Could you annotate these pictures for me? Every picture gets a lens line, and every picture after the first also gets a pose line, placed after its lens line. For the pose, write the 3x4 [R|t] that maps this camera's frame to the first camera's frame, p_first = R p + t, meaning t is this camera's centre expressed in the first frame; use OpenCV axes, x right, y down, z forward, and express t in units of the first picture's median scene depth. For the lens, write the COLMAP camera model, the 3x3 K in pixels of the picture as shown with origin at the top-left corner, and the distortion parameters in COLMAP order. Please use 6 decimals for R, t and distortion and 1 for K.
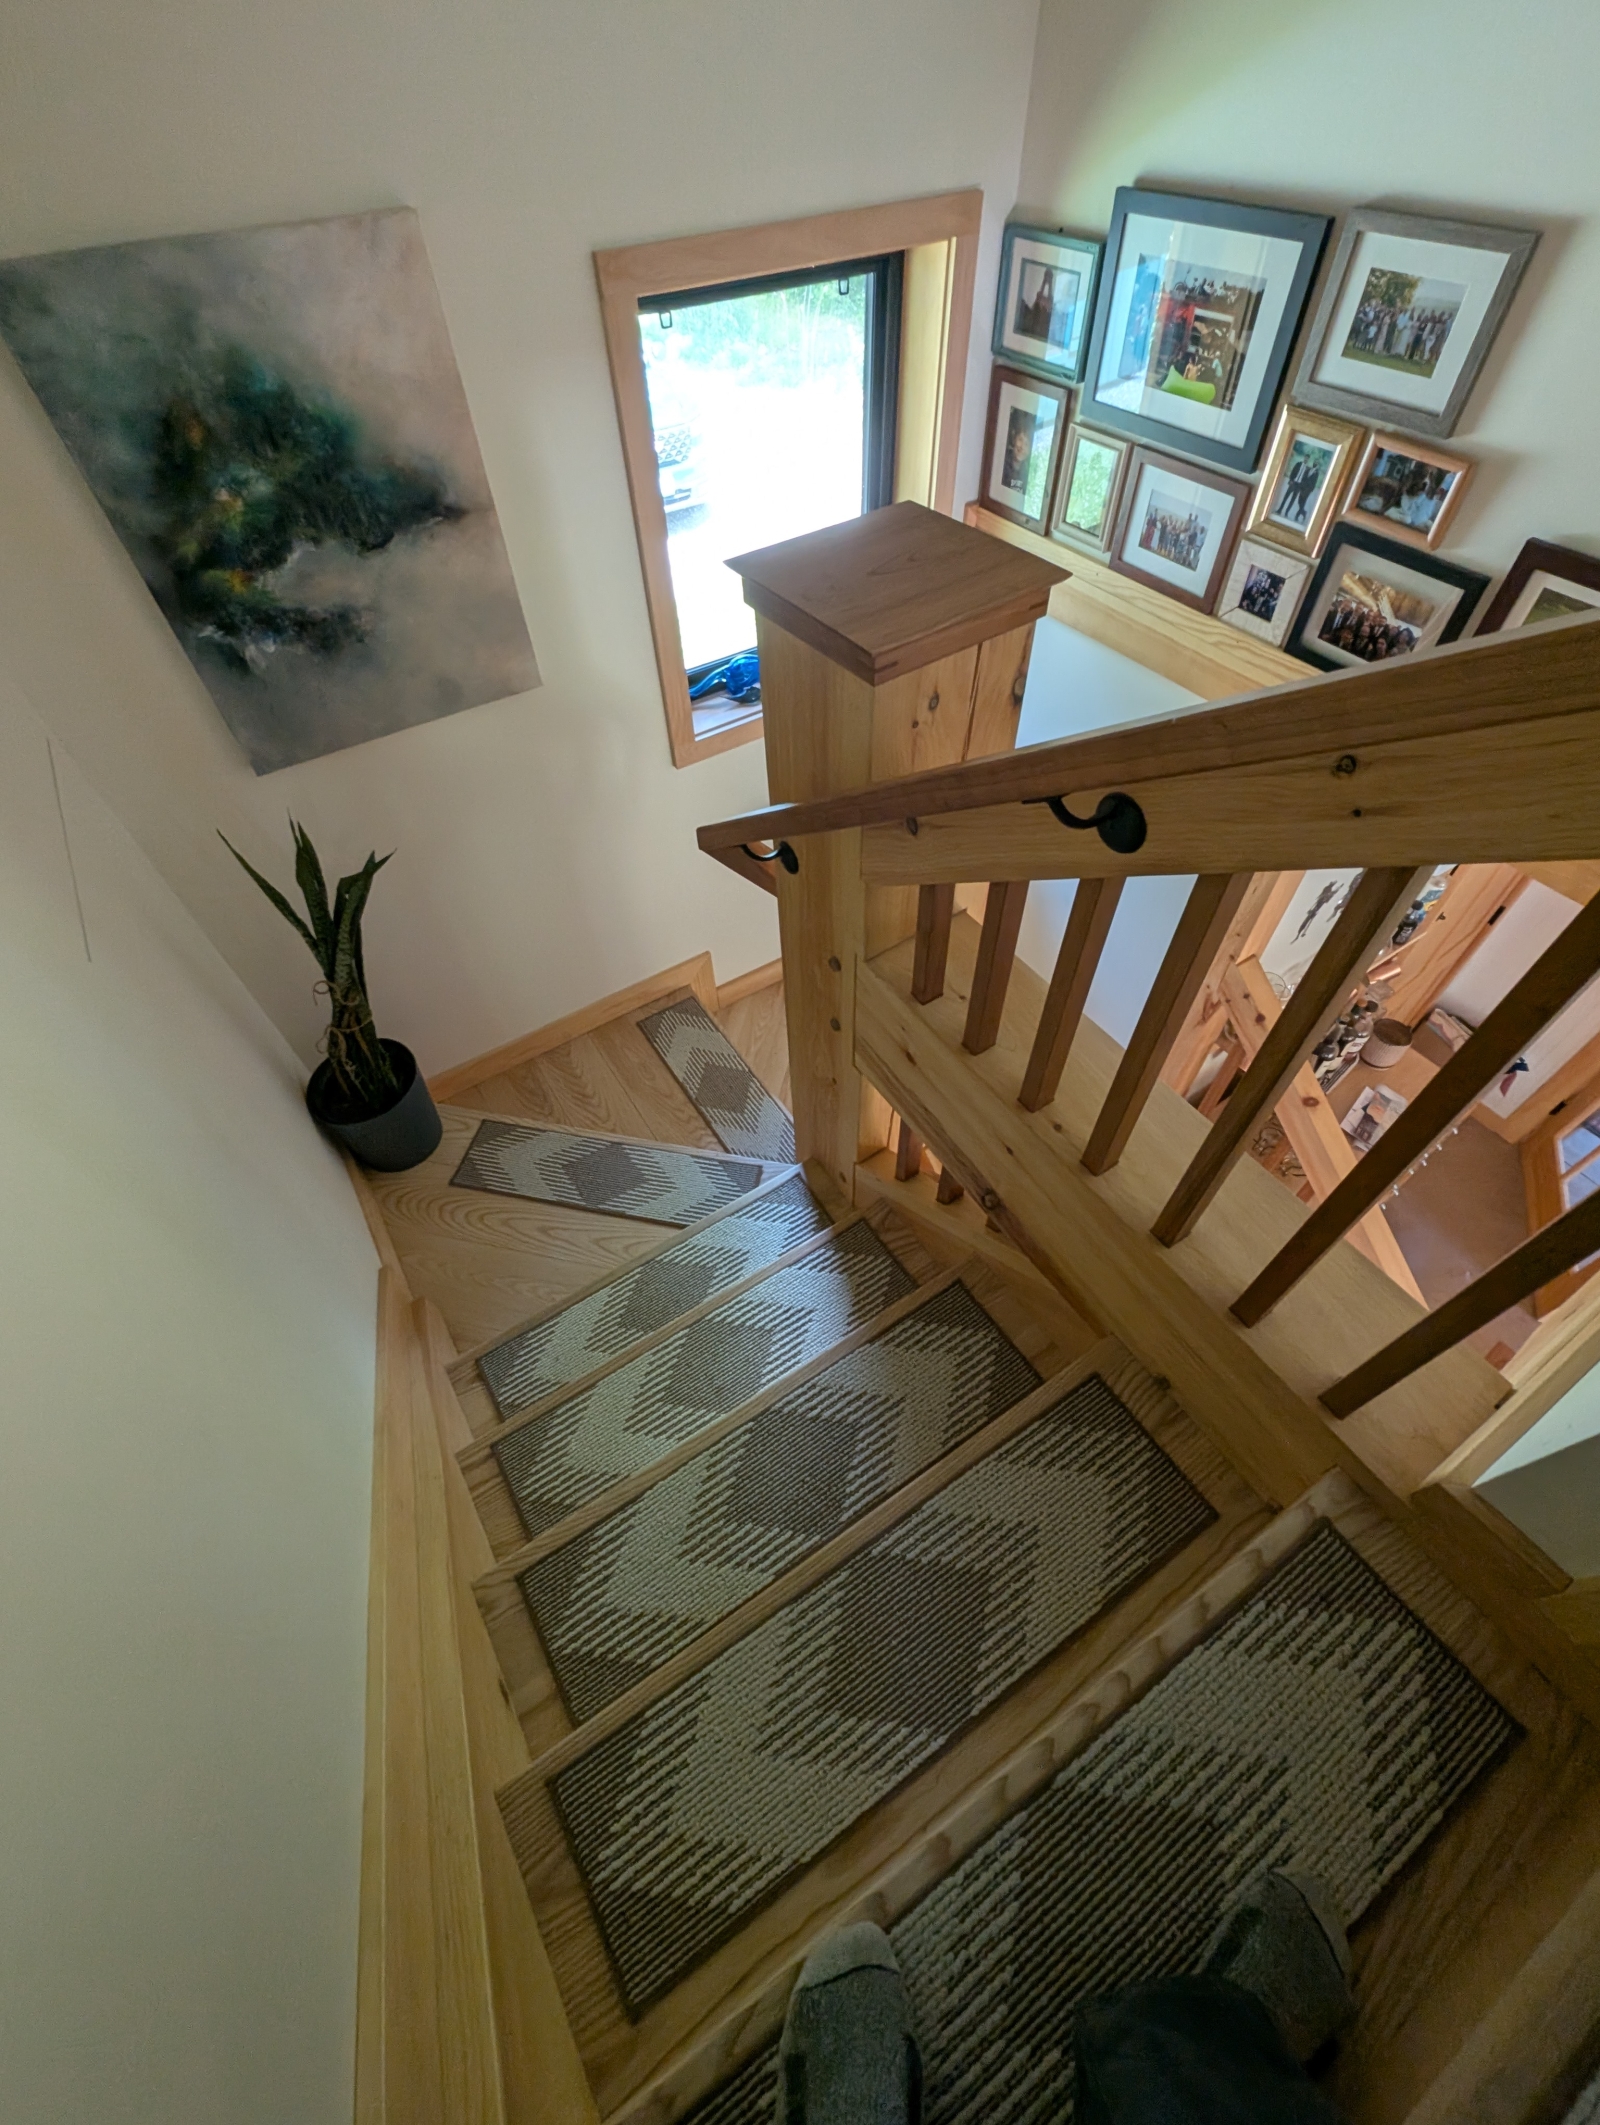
lens RADIAL K [[876.0, 0, 806.2], [0, 876.0, 1061.0], [0, 0, 1]] dist [-0.003081, -0.000003]
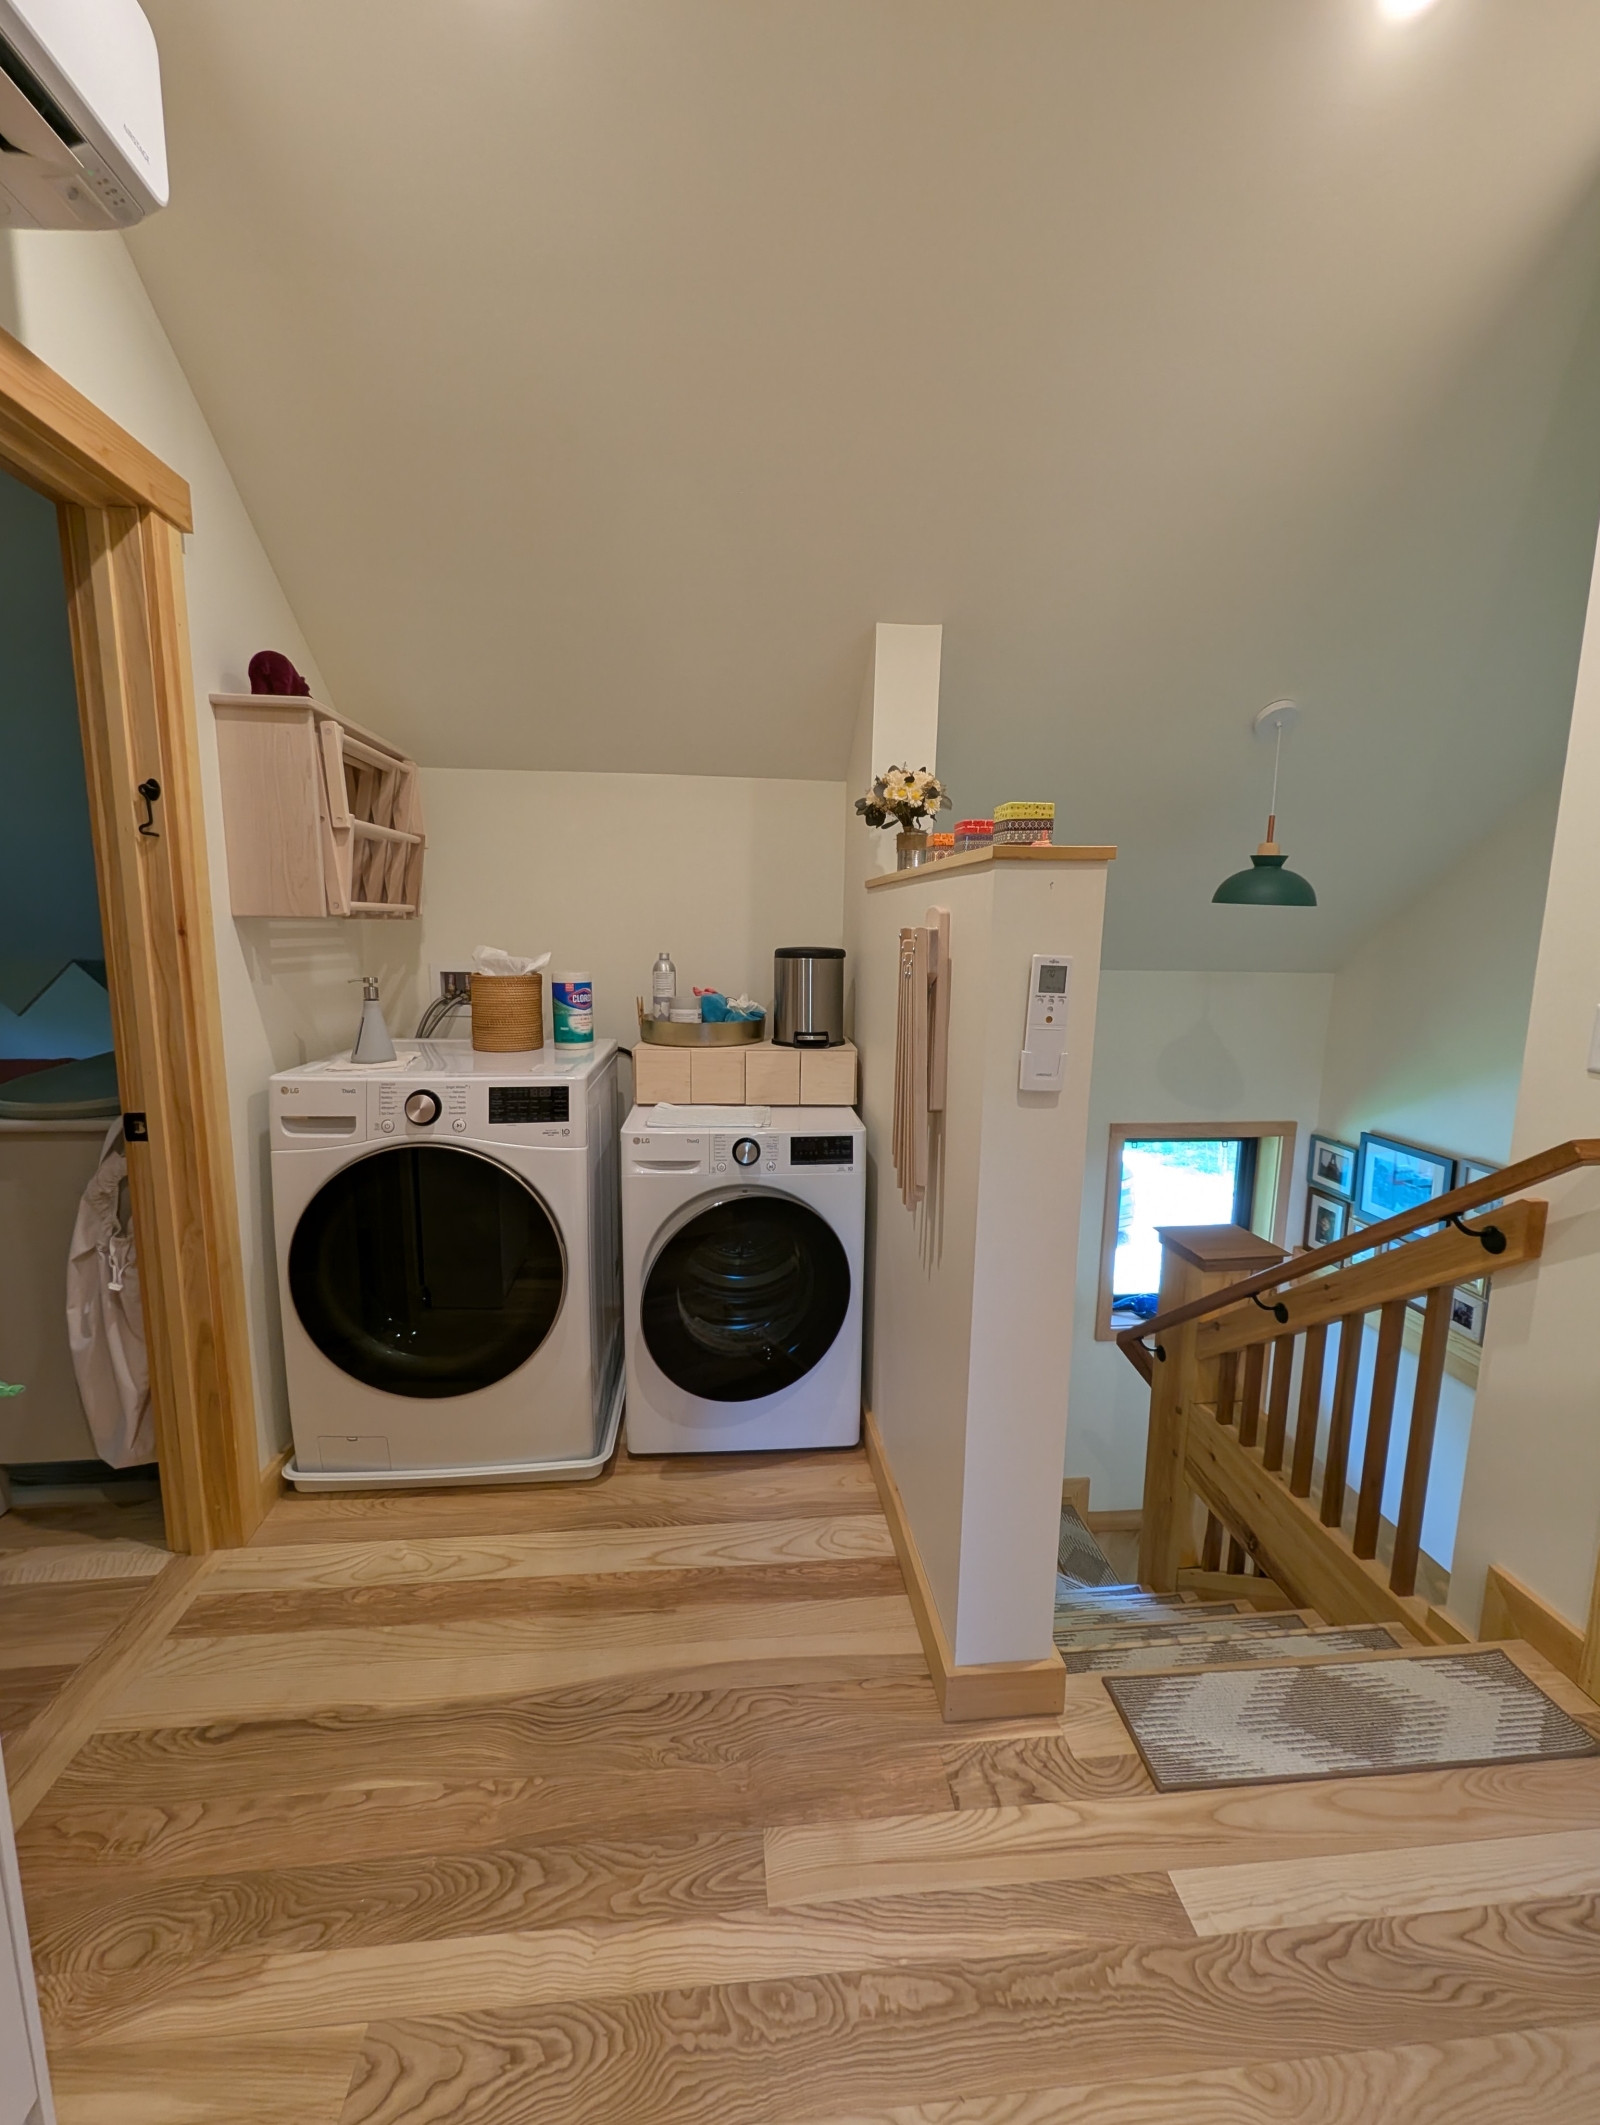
lens RADIAL K [[876.0, 0, 803.3], [0, 876.0, 1061.6], [0, 0, 1]] dist [-0.003081, -0.000003]
pose [[0.889220, 0.109111, -0.444278, 0.054992], [-0.381376, 0.713164, -0.588175, 0.640939], [0.252666, 0.692454, 0.675772, -0.876992]]
